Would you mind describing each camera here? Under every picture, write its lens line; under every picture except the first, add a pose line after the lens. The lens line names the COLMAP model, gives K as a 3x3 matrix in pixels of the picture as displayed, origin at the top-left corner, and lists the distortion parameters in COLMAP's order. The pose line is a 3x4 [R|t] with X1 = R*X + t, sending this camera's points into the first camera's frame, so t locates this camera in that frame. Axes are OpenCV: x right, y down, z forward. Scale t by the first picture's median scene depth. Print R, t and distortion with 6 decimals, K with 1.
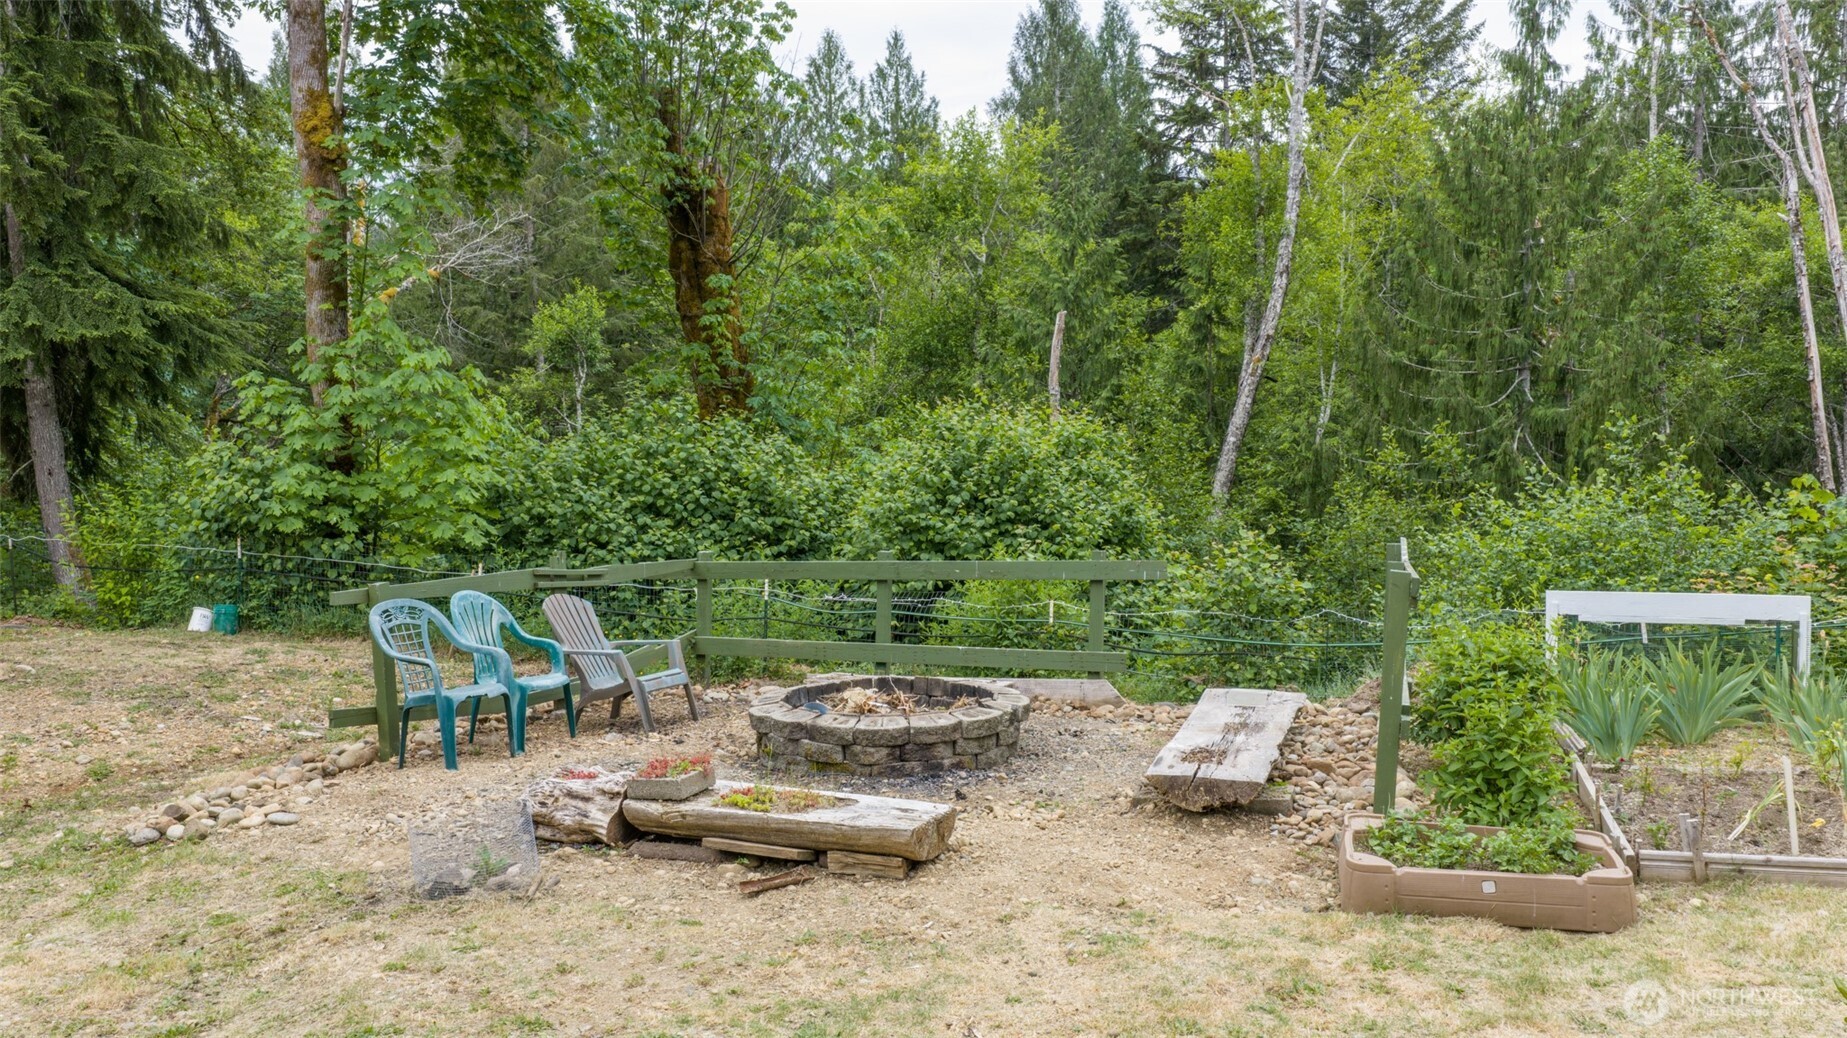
lens RADIAL K [[1534.4, 0, 923.5], [0, 1534.4, 519.0], [0, 0, 1]] dist [0.036845, -0.074061]
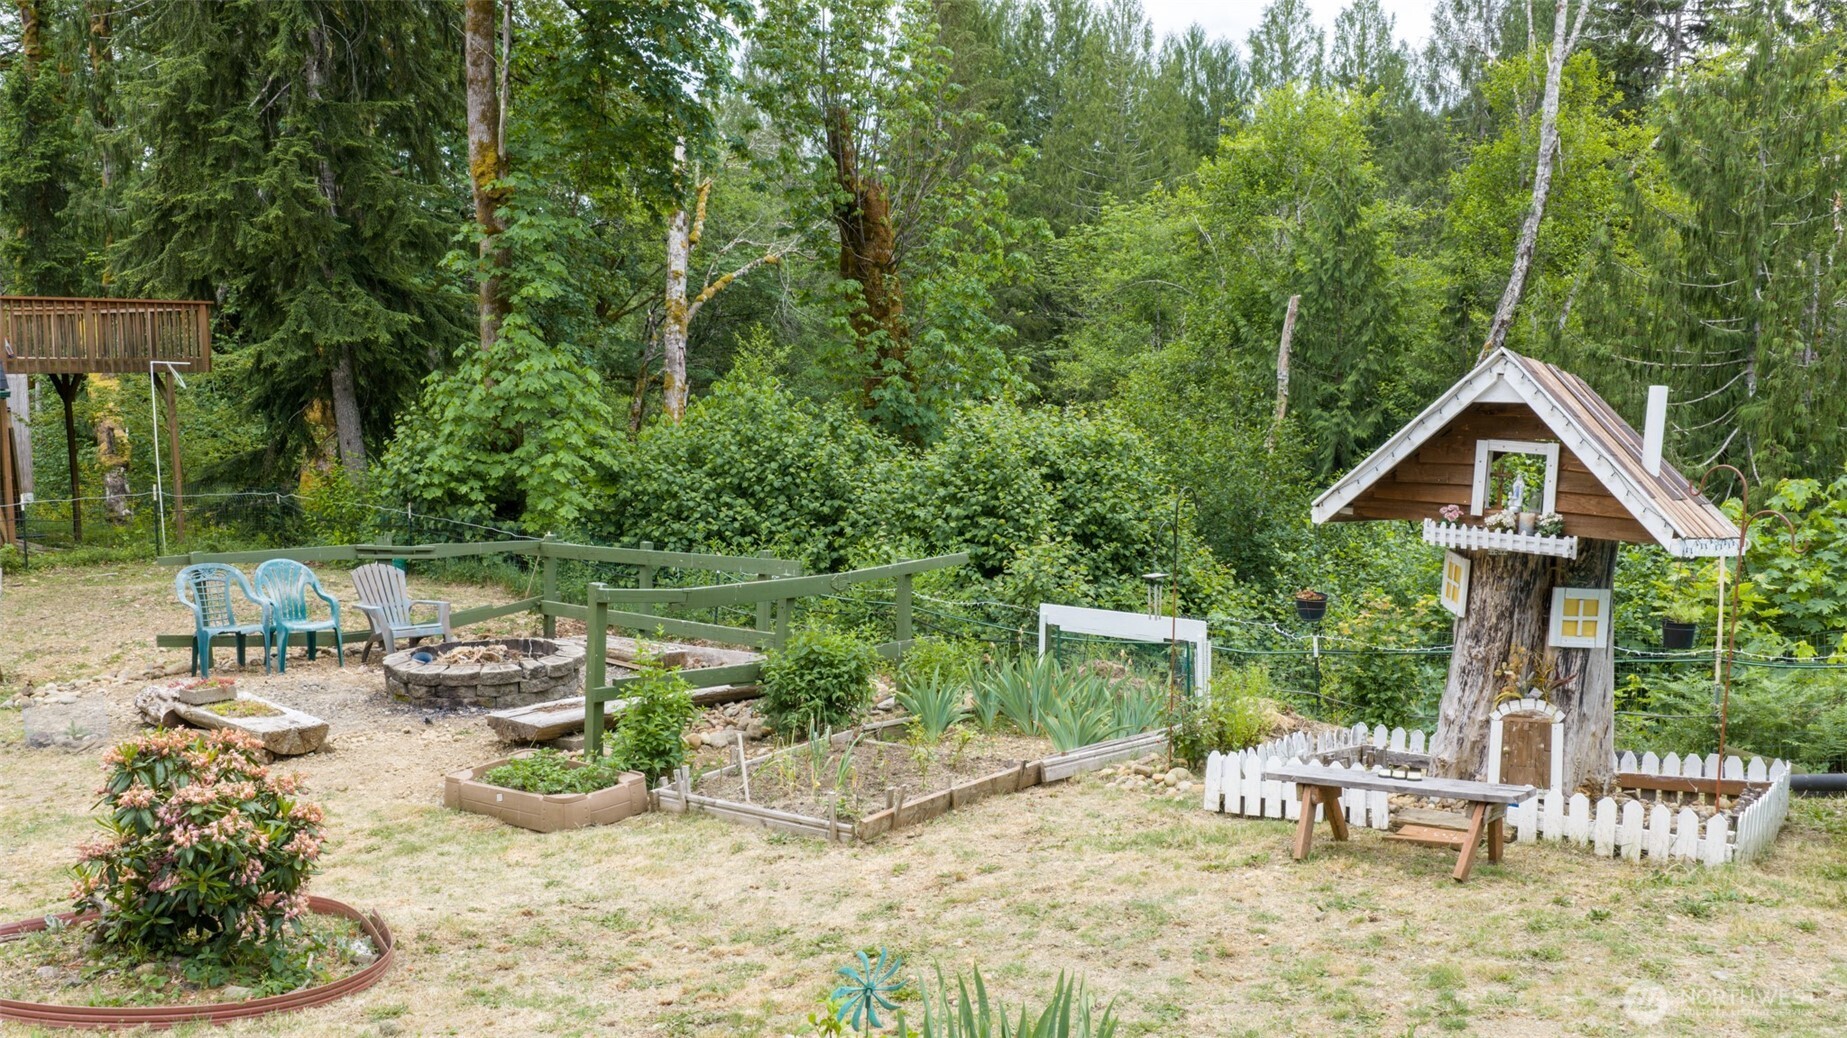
lens RADIAL K [[1598.9, 0, 949.5], [0, 1598.9, 564.5], [0, 0, 1]] dist [-0.002757, -0.006832]
pose [[0.939794, 0.050603, -0.337974, 0.404436], [-0.031781, 0.997632, 0.060996, -0.029974], [0.340260, -0.046582, 0.939177, -0.092836]]
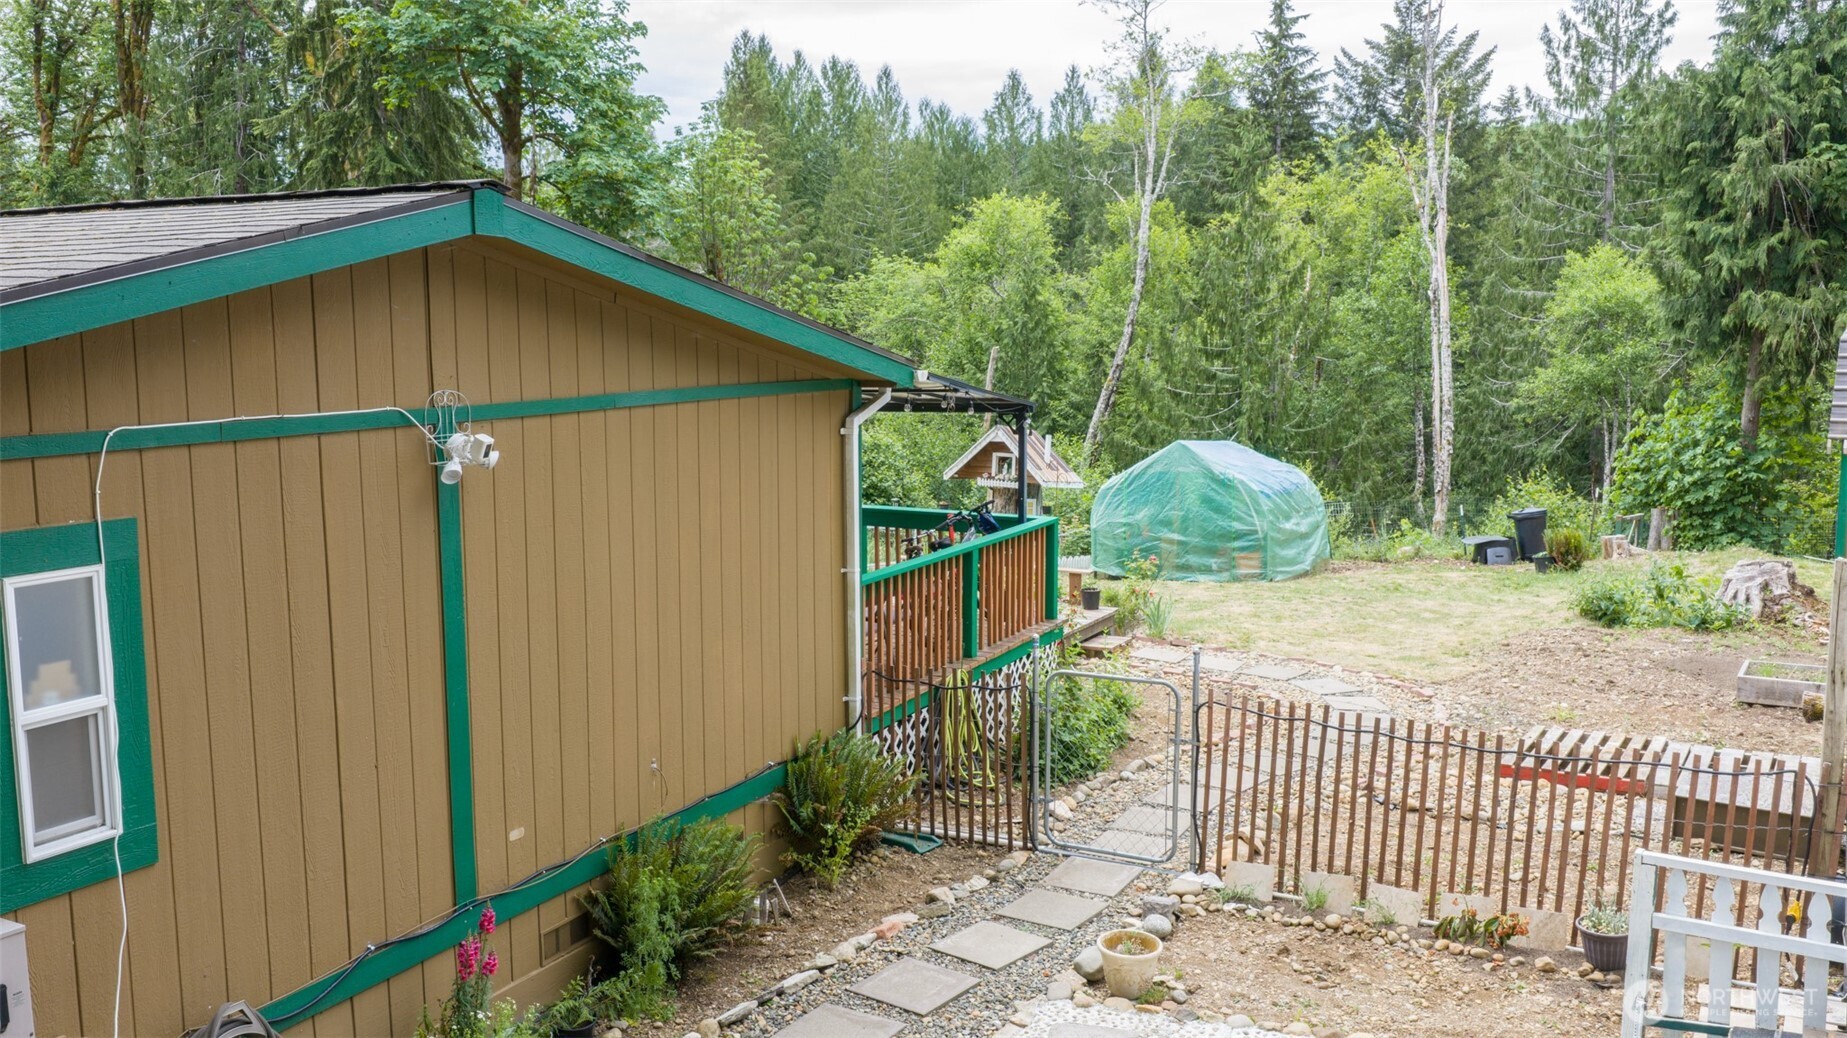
lens RADIAL K [[1534.4, 0, 923.5], [0, 1534.4, 519.0], [0, 0, 1]] dist [0.036845, -0.074061]
pose [[0.975314, 0.028279, -0.219004, 0.626533], [-0.019677, 0.998951, 0.041360, -0.038149], [0.219944, -0.036030, 0.974847, -0.951869]]
